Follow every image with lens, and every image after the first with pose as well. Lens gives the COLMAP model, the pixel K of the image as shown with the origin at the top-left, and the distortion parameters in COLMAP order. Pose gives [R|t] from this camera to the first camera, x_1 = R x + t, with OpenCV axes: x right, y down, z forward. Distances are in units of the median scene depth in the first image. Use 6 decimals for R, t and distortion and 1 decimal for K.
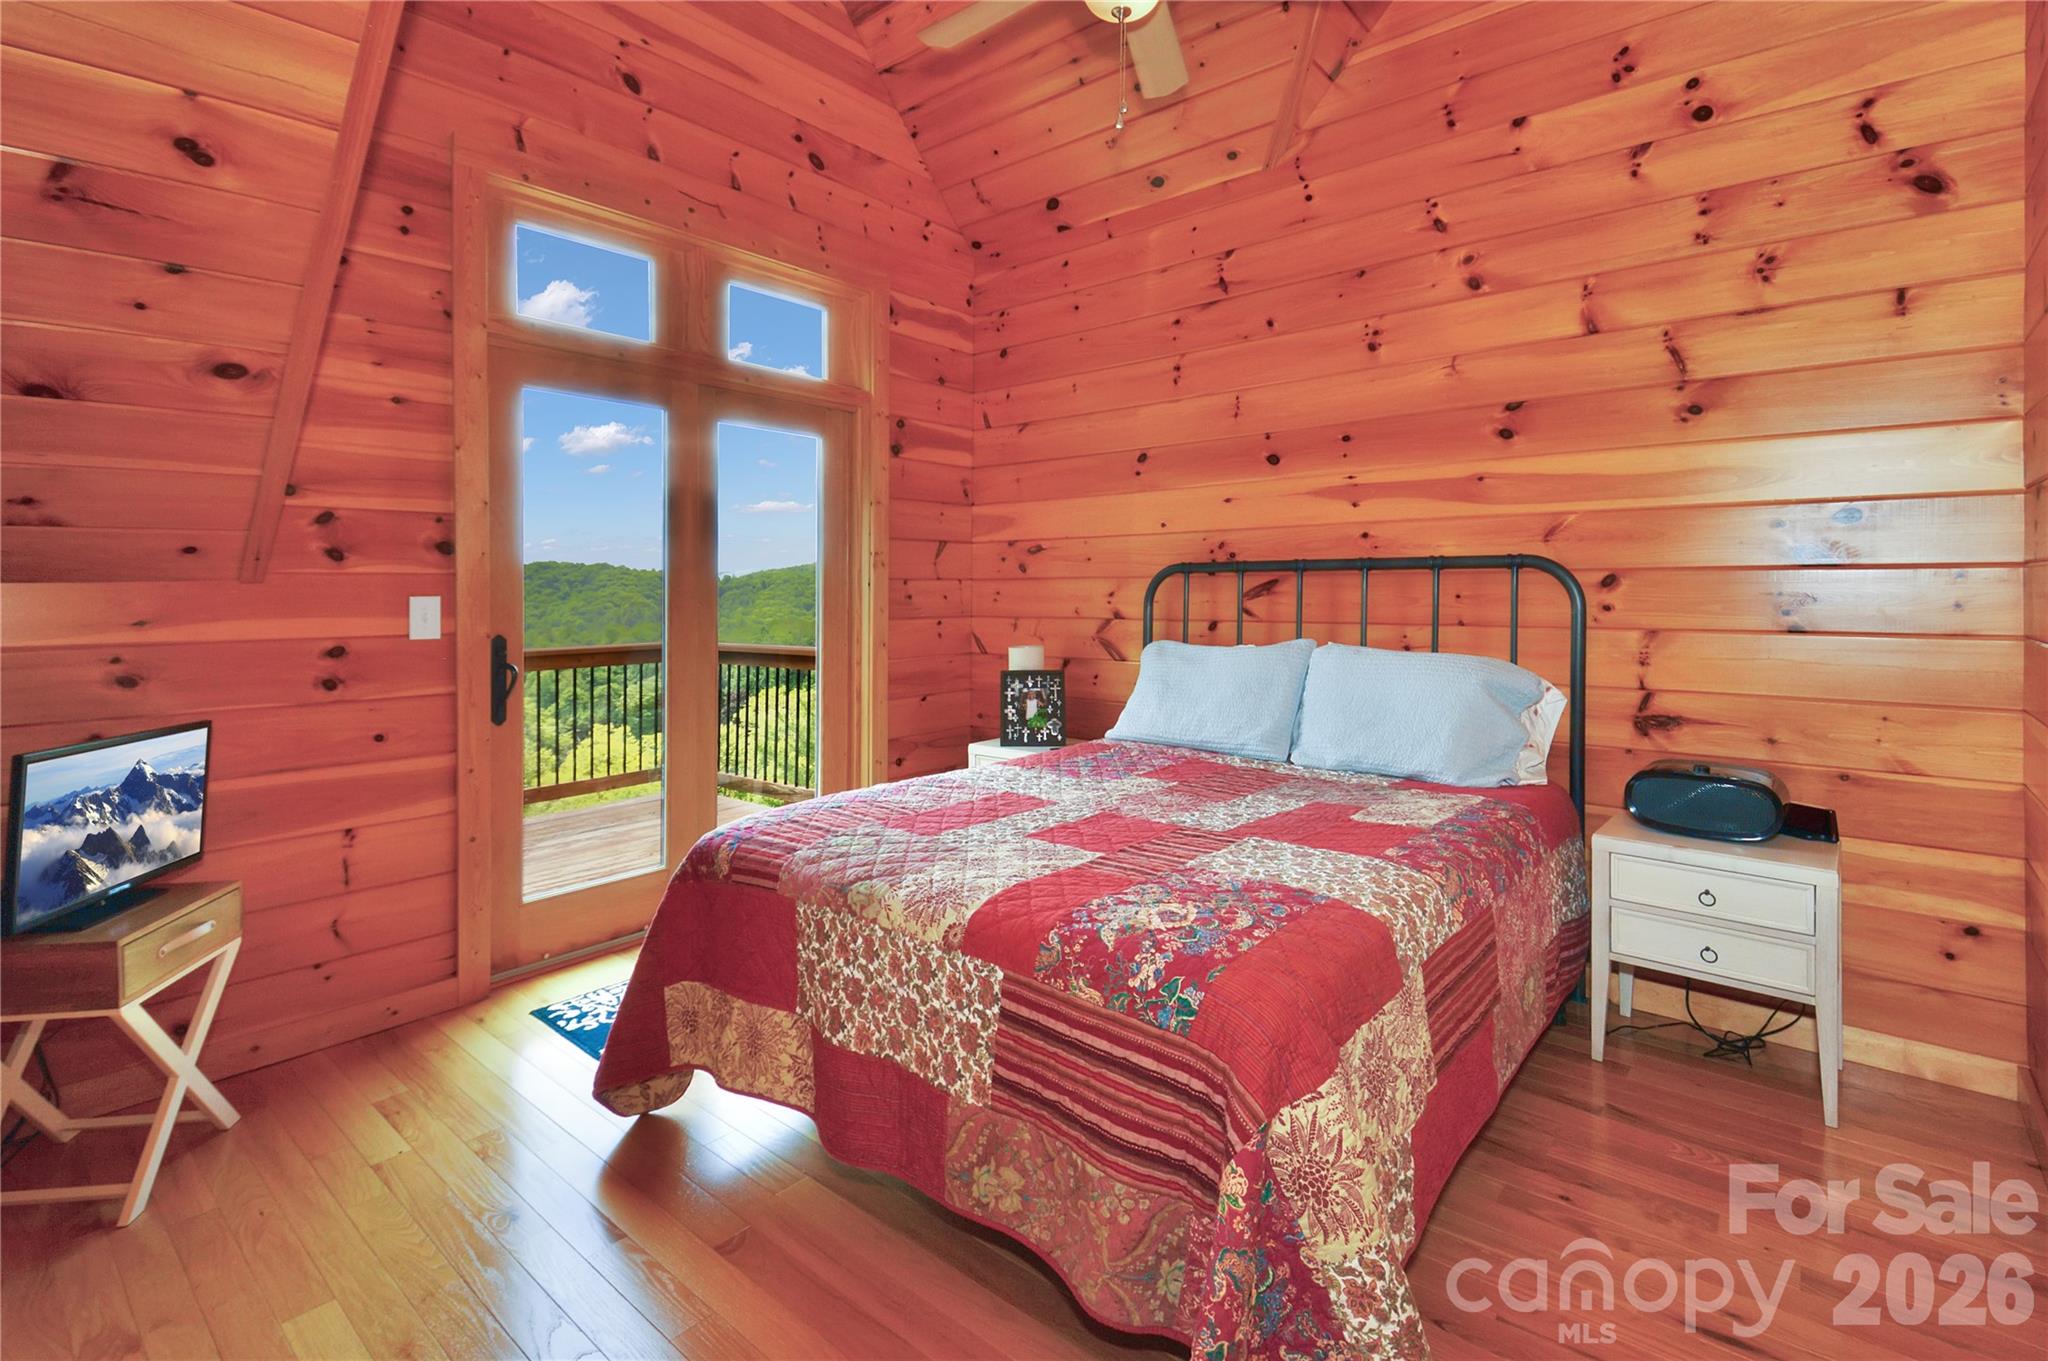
lens RADIAL K [[952.1, 0, 1024.0], [0, 952.1, 680.5], [0, 0, 1]] dist [0.035492, -0.000246]
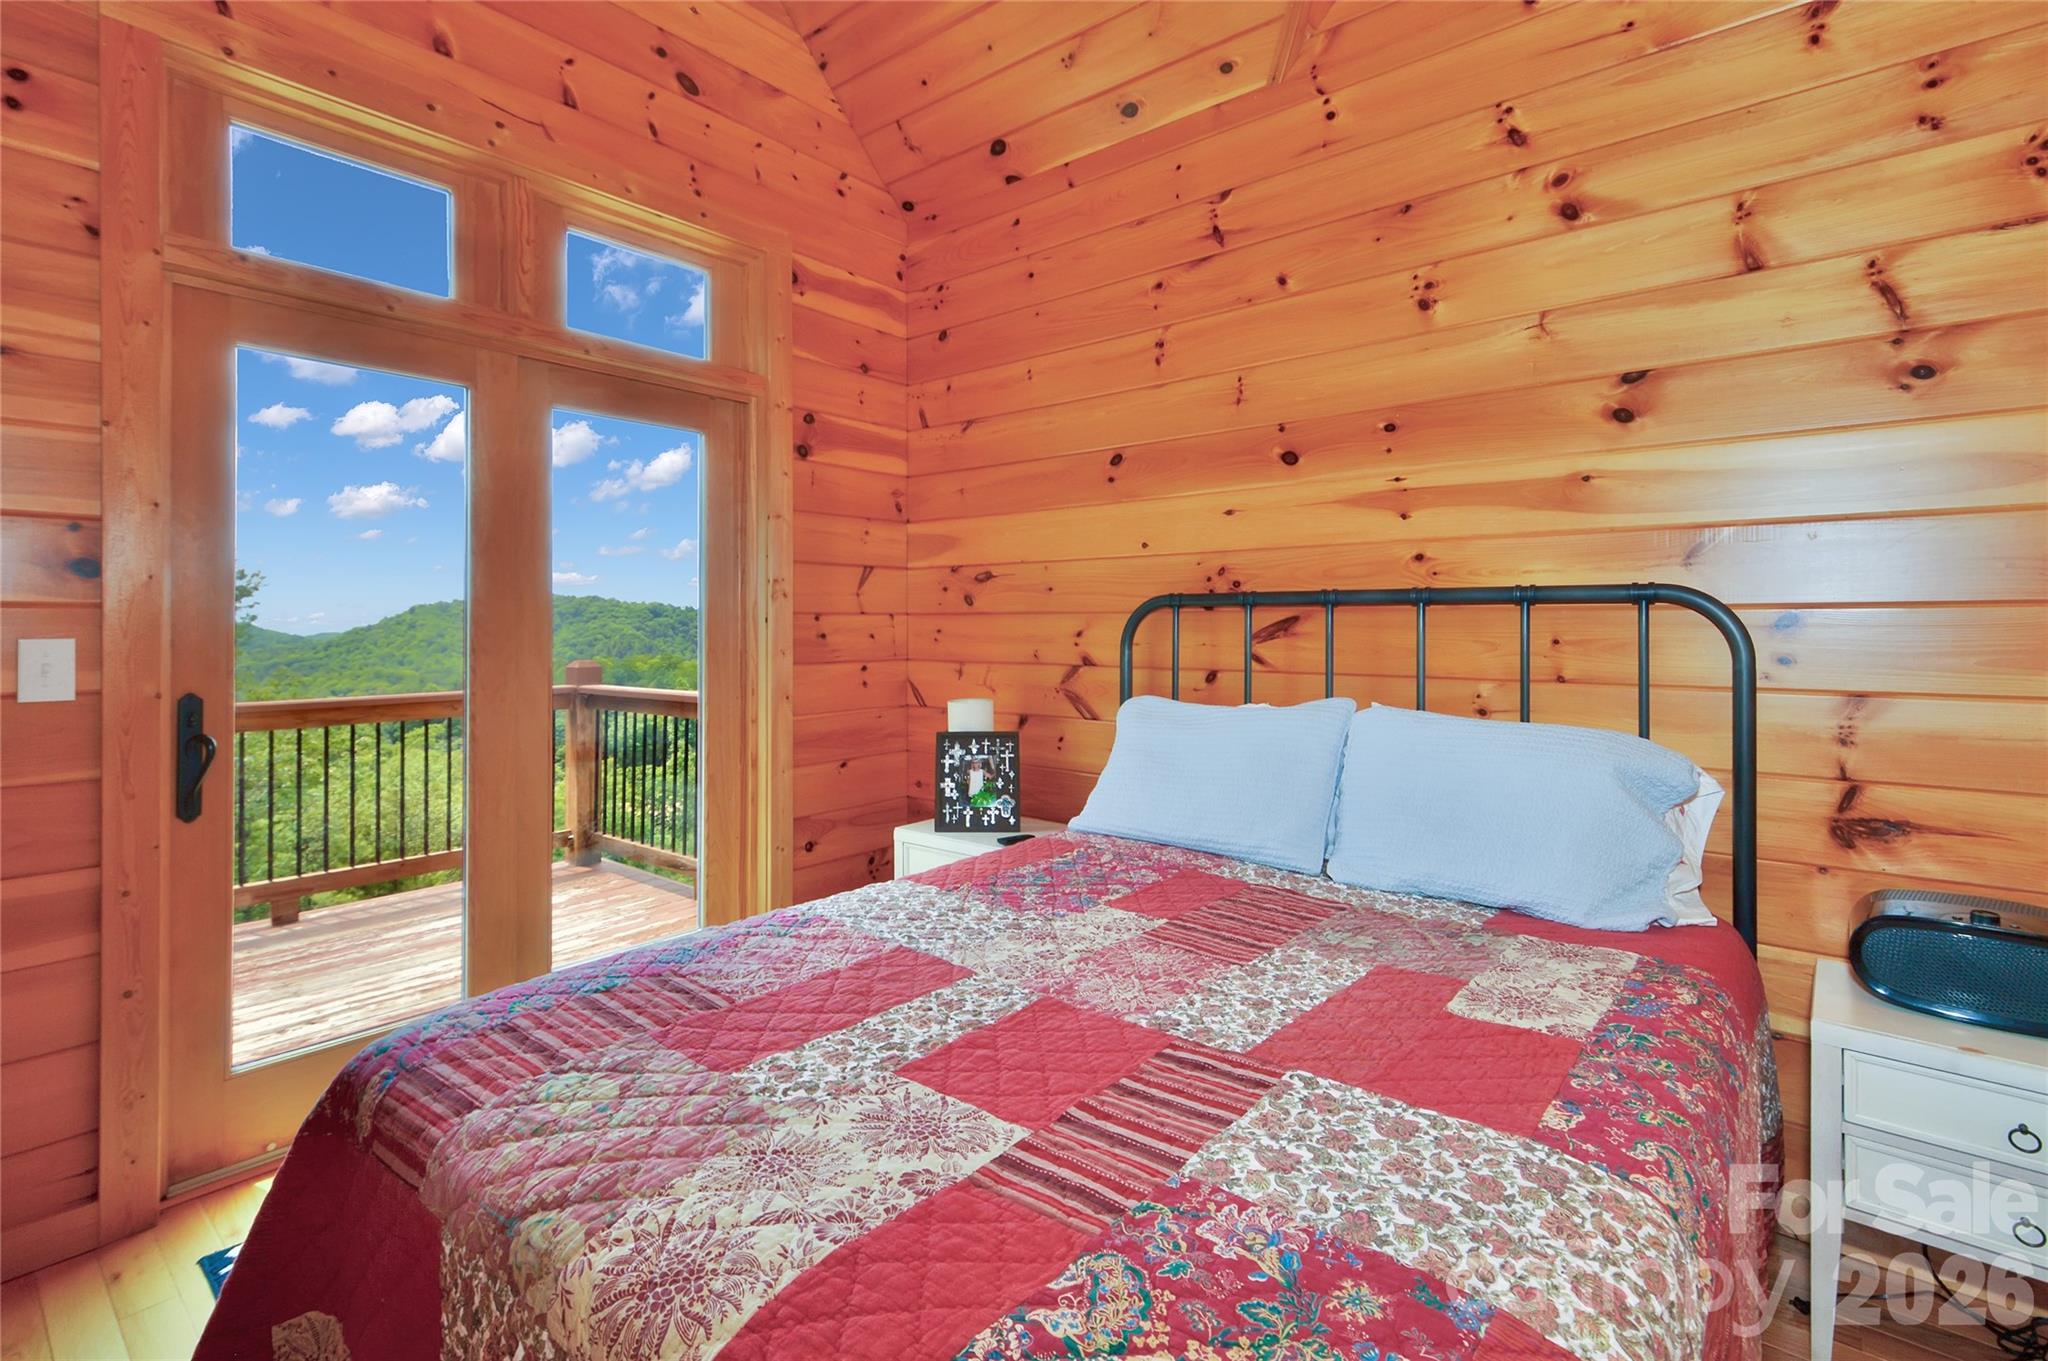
lens RADIAL K [[947.3, 0, 1006.4], [0, 947.3, 654.6], [0, 0, 1]] dist [0.013134, -0.000658]
pose [[0.999981, -0.000150, -0.006094, 0.043078], [-0.000192, 0.998426, -0.056082, -0.035158], [0.006093, 0.056083, 0.998408, 0.266266]]
